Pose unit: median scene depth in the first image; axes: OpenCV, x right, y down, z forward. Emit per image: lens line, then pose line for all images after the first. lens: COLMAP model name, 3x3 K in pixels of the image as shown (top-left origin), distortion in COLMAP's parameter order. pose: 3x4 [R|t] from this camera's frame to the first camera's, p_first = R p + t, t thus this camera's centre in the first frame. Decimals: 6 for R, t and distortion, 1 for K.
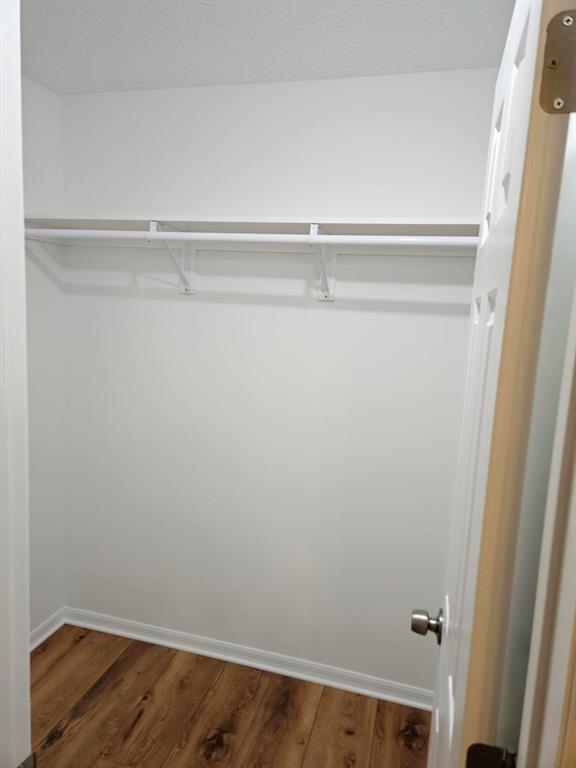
lens RADIAL K [[512.8, 0, 288.4], [0, 512.8, 383.8], [0, 0, 1]] dist [0.067374, -0.052954]
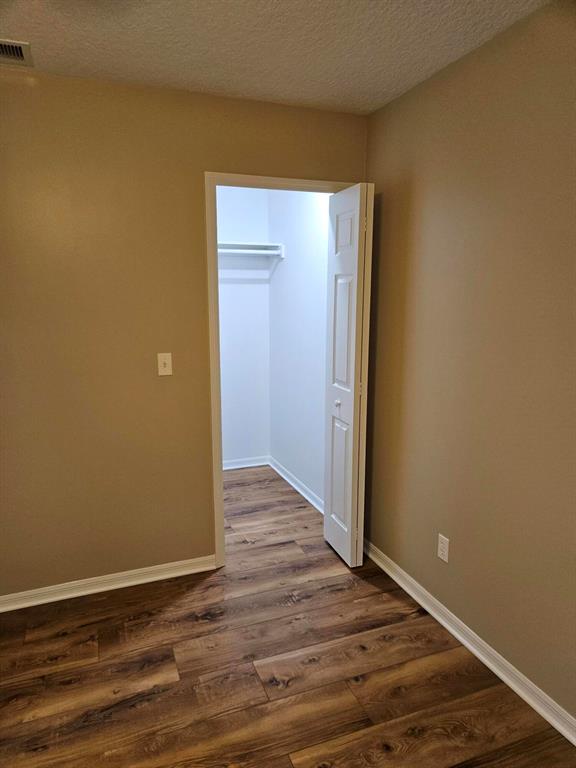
lens RADIAL K [[512.8, 0, 288.4], [0, 512.8, 383.8], [0, 0, 1]] dist [0.067374, -0.052954]
pose [[-0.587293, -0.142727, 0.796690, -1.112931], [0.165117, 0.942500, 0.290568, -0.267658], [-0.792353, 0.302195, -0.529958, 1.654499]]
